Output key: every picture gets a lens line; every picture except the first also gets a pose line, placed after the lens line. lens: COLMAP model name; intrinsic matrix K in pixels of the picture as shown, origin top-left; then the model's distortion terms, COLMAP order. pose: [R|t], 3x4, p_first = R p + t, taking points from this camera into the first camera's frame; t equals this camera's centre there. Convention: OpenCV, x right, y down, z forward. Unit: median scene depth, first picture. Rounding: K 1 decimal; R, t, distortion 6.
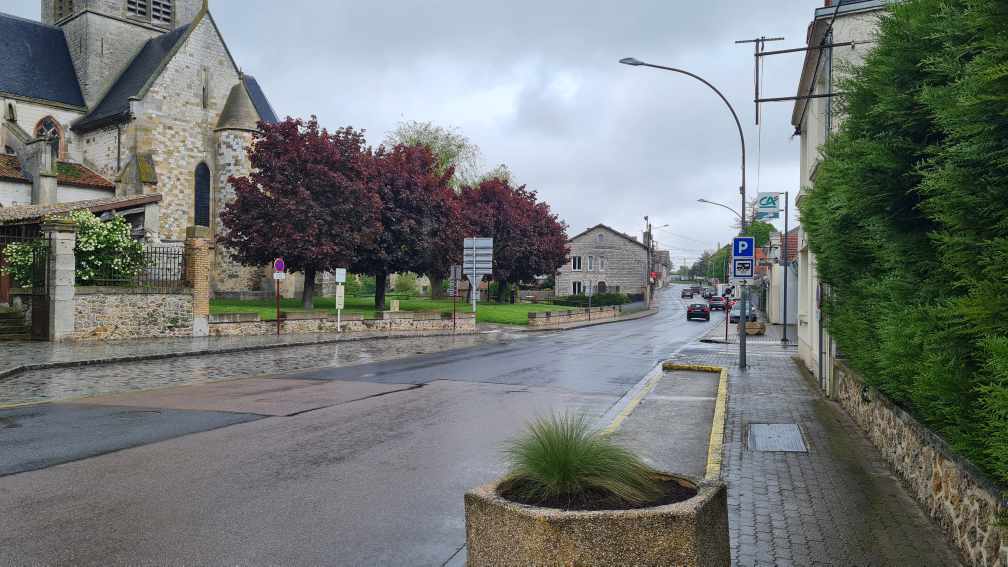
lens RADIAL K [[786.9, 0, 489.5], [0, 786.9, 283.0], [0, 0, 1]] dist [0.050840, -0.006771]
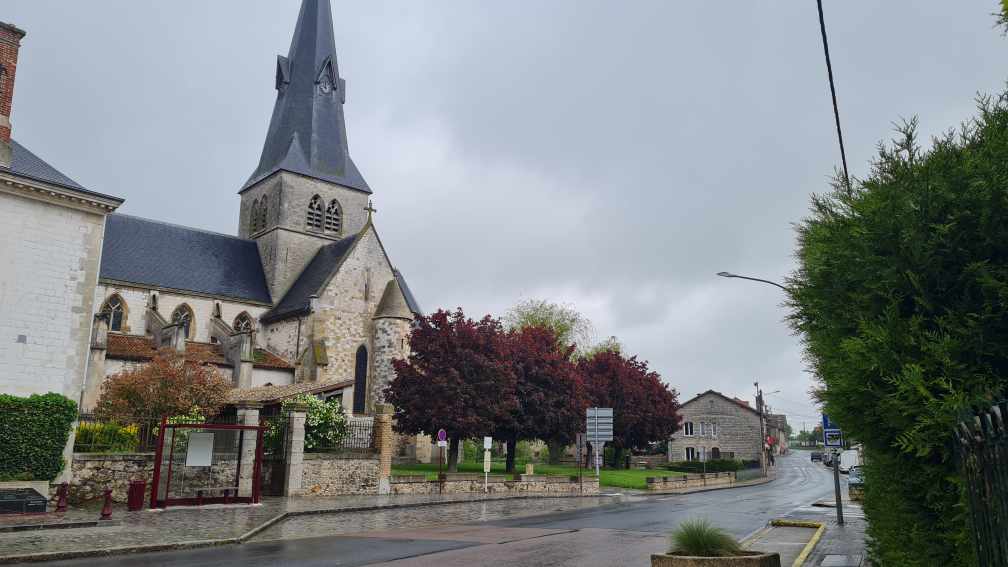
lens RADIAL K [[786.9, 0, 489.5], [0, 786.9, 283.0], [0, 0, 1]] dist [0.050840, -0.006771]
pose [[0.991366, -0.028173, -0.128058, -0.020011], [0.001366, 0.978810, -0.204765, -0.001589], [0.131113, 0.202822, 0.970398, -0.151941]]
